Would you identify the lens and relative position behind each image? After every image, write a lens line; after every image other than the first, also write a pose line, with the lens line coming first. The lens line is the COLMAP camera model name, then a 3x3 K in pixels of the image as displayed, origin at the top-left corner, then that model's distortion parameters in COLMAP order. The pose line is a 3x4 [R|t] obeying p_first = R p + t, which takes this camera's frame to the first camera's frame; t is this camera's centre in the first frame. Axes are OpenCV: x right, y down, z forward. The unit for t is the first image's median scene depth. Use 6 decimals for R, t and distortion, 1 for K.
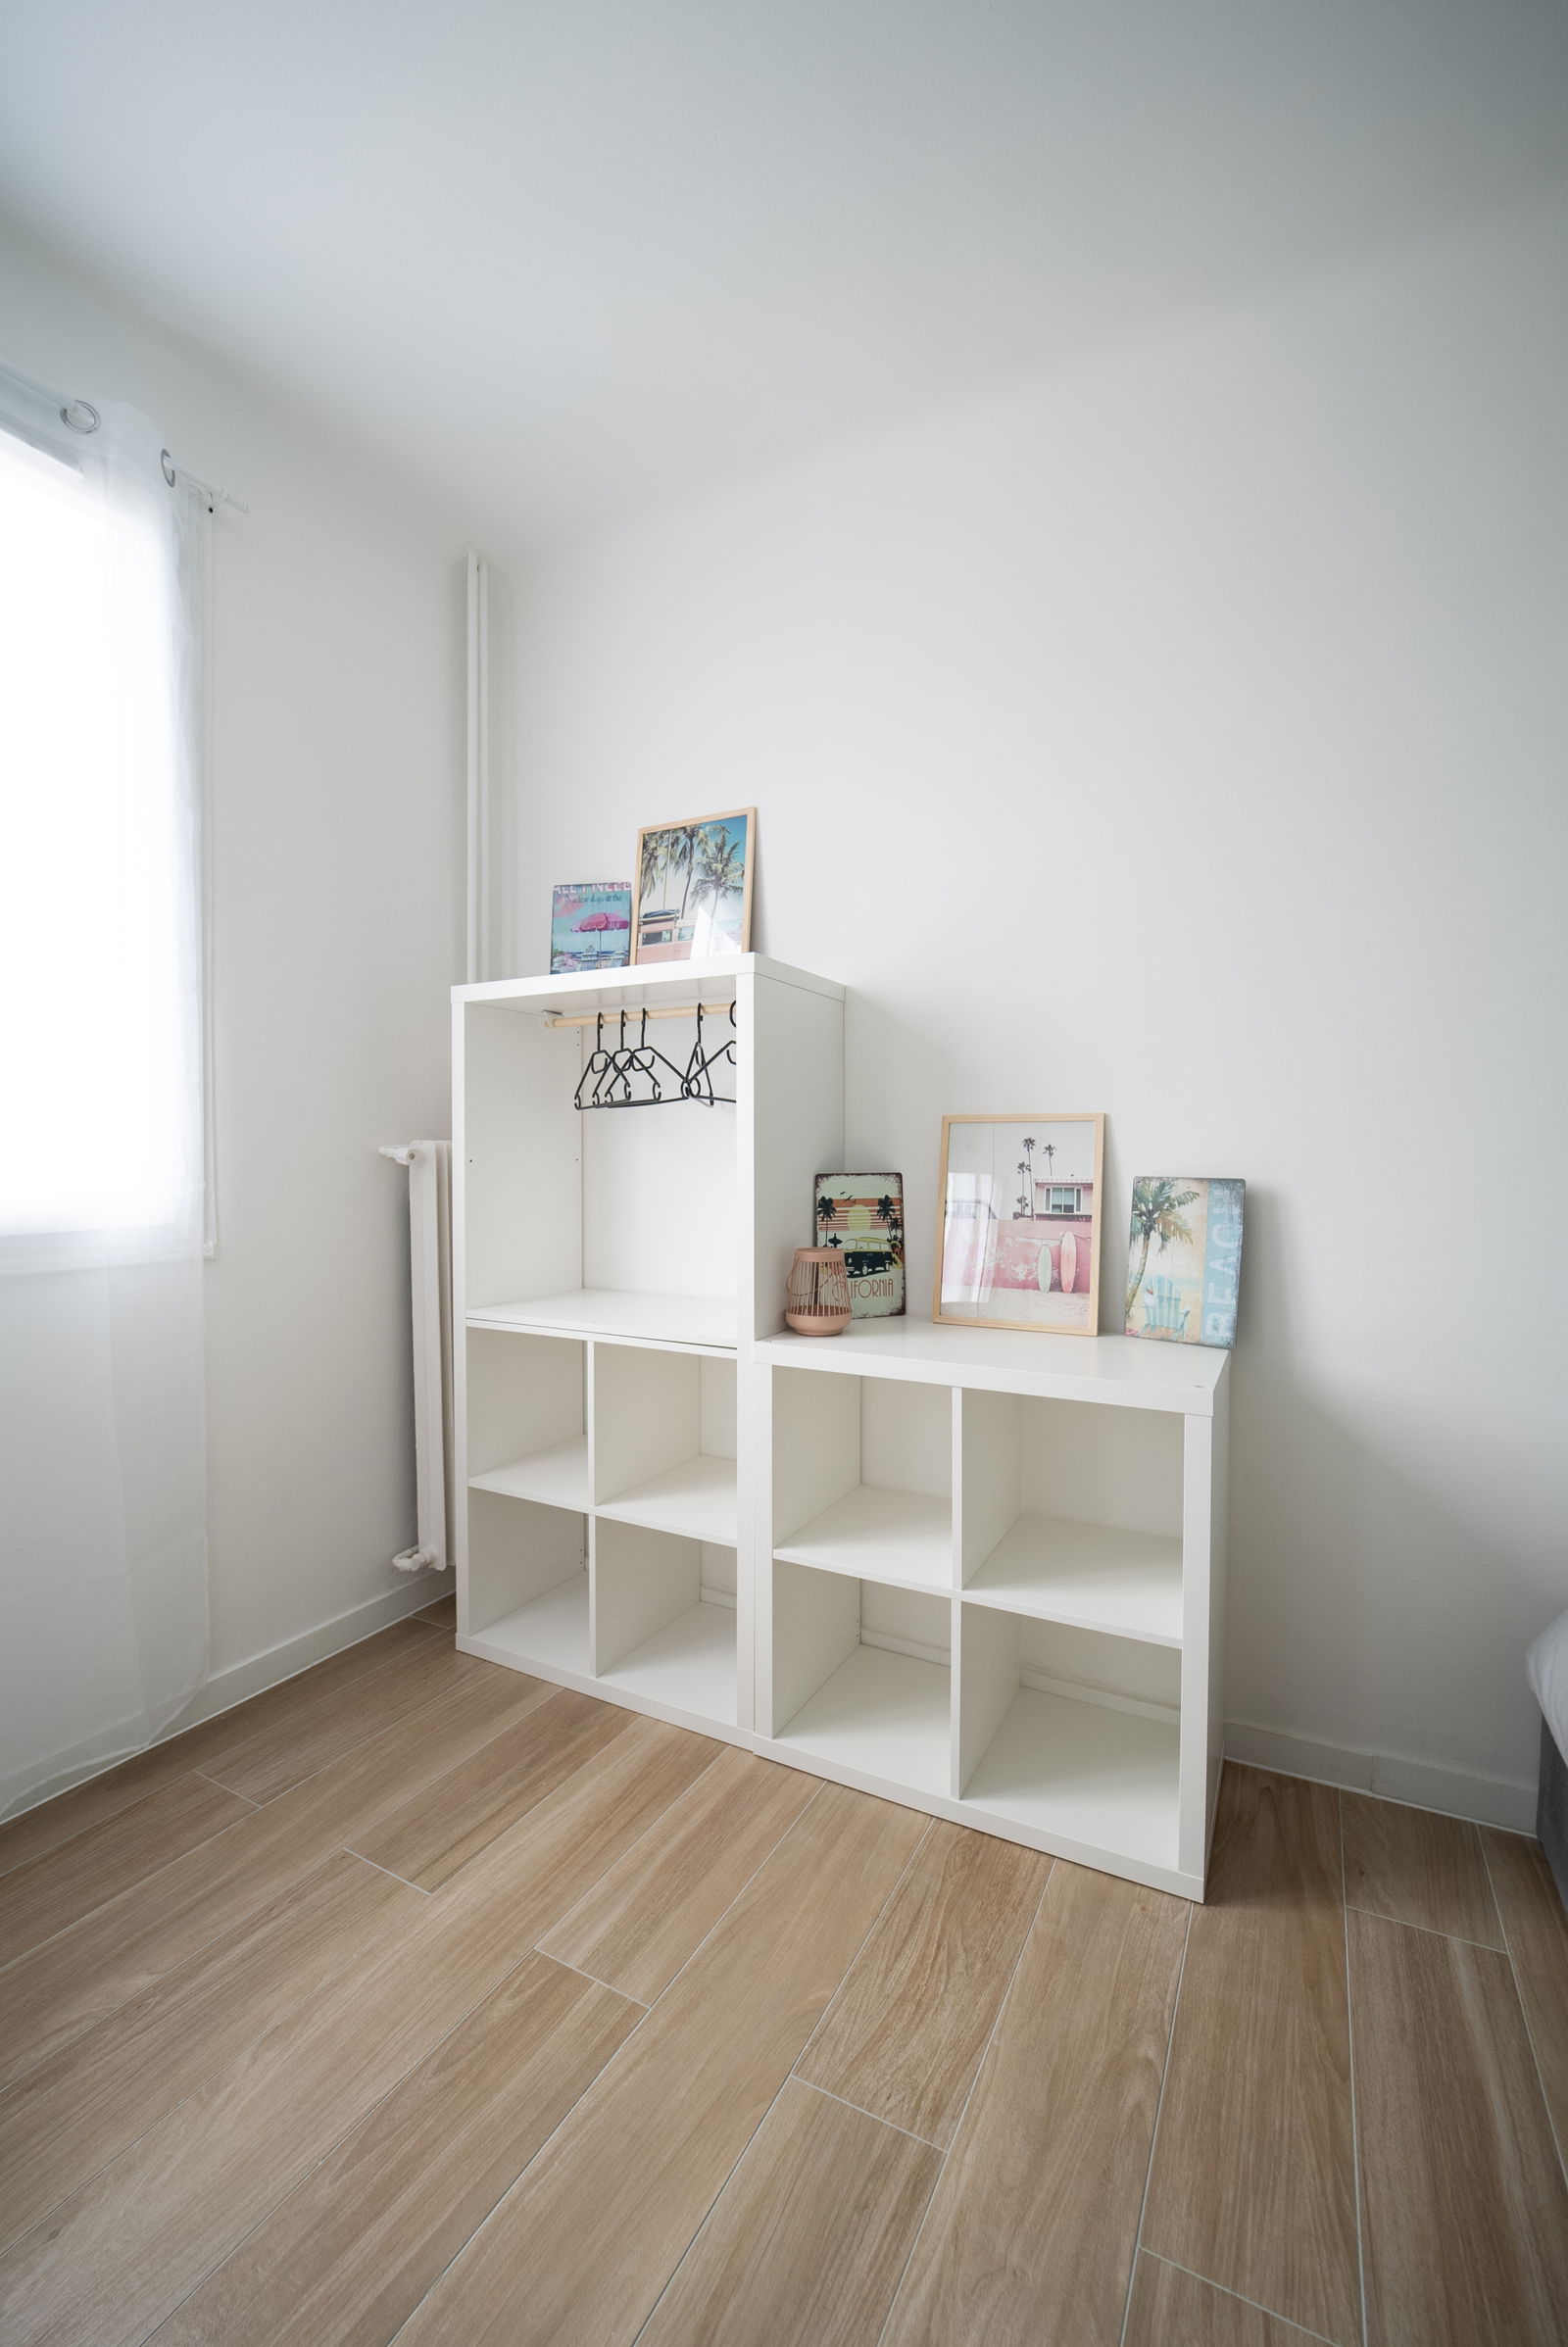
lens RADIAL K [[951.9, 0, 797.9], [0, 951.9, 1168.7], [0, 0, 1]] dist [-0.017517, 0.000135]
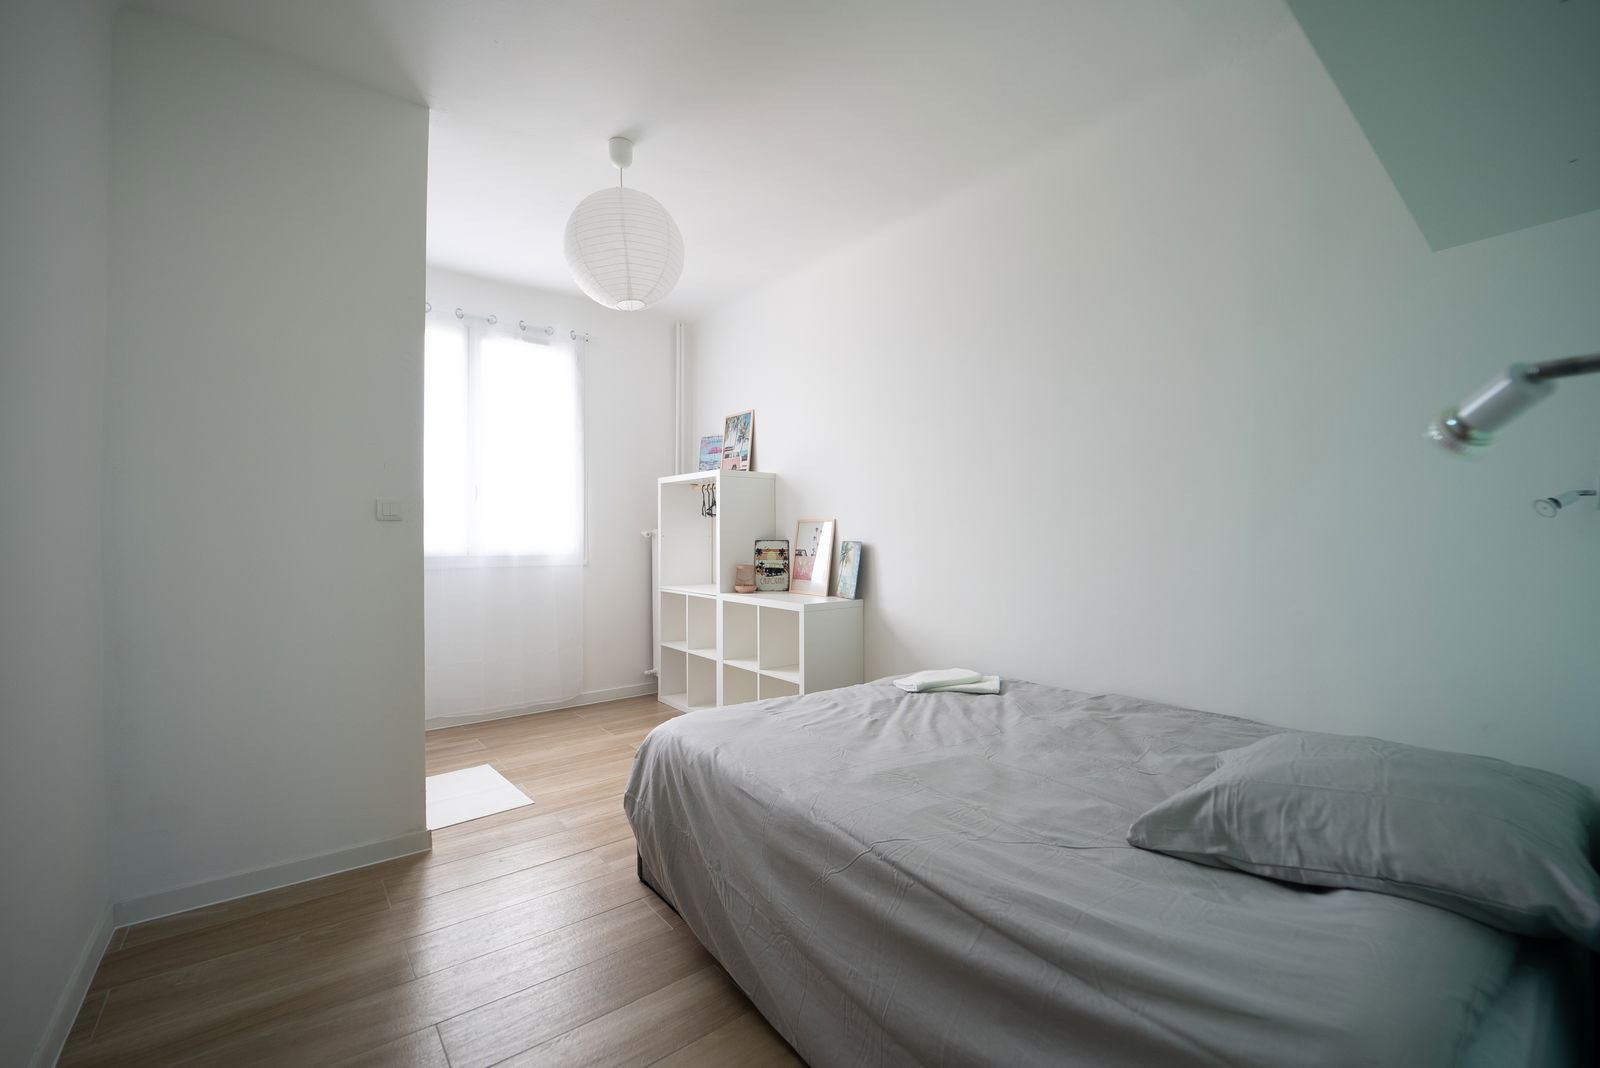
lens RADIAL K [[648.9, 0, 830.0], [0, 648.9, 535.2], [0, 0, 1]] dist [-0.017517, 0.000135]
pose [[0.931196, -0.000379, -0.364519, 0.921722], [-0.006205, 0.999838, -0.016891, 0.021406], [0.364467, 0.017991, 0.931043, -0.735551]]
